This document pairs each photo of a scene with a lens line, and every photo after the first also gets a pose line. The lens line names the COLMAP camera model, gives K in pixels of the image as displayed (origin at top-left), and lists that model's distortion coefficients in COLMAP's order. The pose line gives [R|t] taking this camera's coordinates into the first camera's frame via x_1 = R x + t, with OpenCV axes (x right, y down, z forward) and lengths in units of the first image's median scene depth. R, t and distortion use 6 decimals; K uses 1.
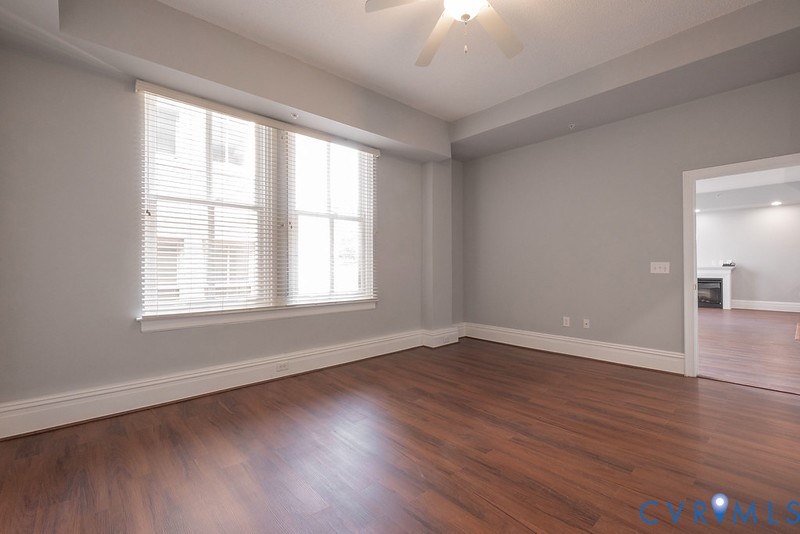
lens RADIAL K [[362.2, 0, 398.9], [0, 362.2, 266.3], [0, 0, 1]] dist [-0.000515, 0.000290]
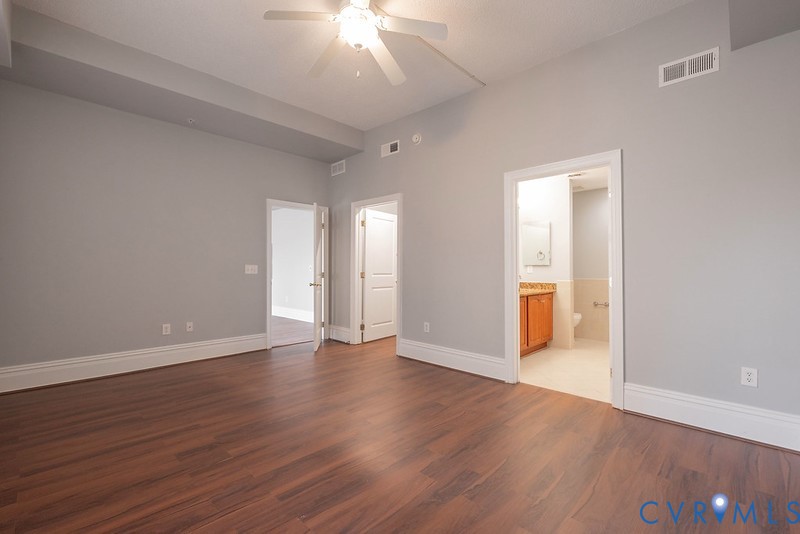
lens RADIAL K [[362.2, 0, 398.9], [0, 362.2, 266.3], [0, 0, 1]] dist [-0.000515, 0.000290]
pose [[-0.082731, 0.007879, 0.996541, -0.590299], [-0.005743, 0.999948, -0.008383, 0.000761], [-0.996555, -0.006416, -0.082681, 0.609120]]
